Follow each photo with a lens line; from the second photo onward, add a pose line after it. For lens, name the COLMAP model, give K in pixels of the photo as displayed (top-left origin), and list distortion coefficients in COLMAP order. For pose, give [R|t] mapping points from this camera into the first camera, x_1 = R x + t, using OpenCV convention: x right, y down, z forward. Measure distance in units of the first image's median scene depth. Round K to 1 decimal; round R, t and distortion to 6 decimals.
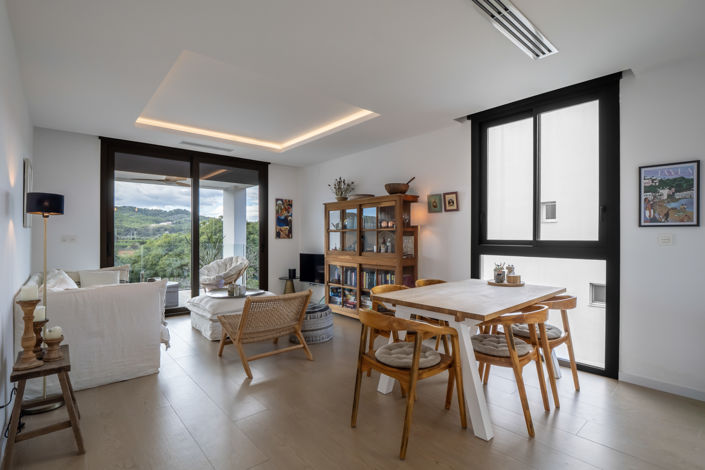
lens RADIAL K [[343.7, 0, 352.5], [0, 343.7, 235.0], [0, 0, 1]] dist [-0.001663, -0.000054]
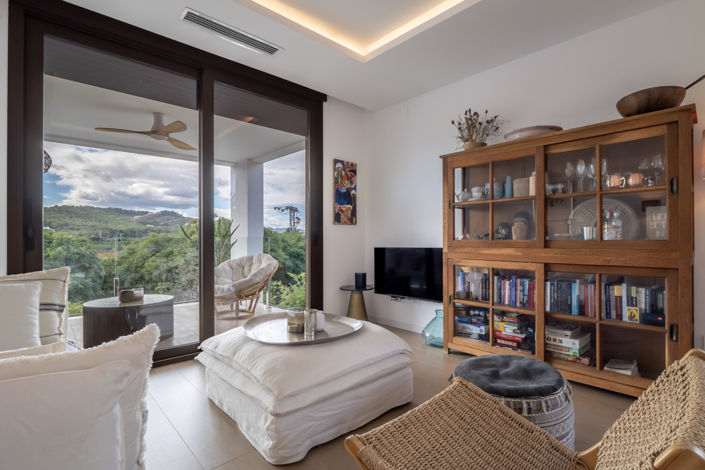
lens RADIAL K [[343.5, 0, 353.7], [0, 343.5, 238.3], [0, 0, 1]] dist [-0.003297, -0.000442]
pose [[0.999478, -0.000560, 0.032315, -0.209754], [0.000437, 0.999993, 0.003812, 0.034001], [-0.032317, -0.003795, 0.999470, 0.388088]]
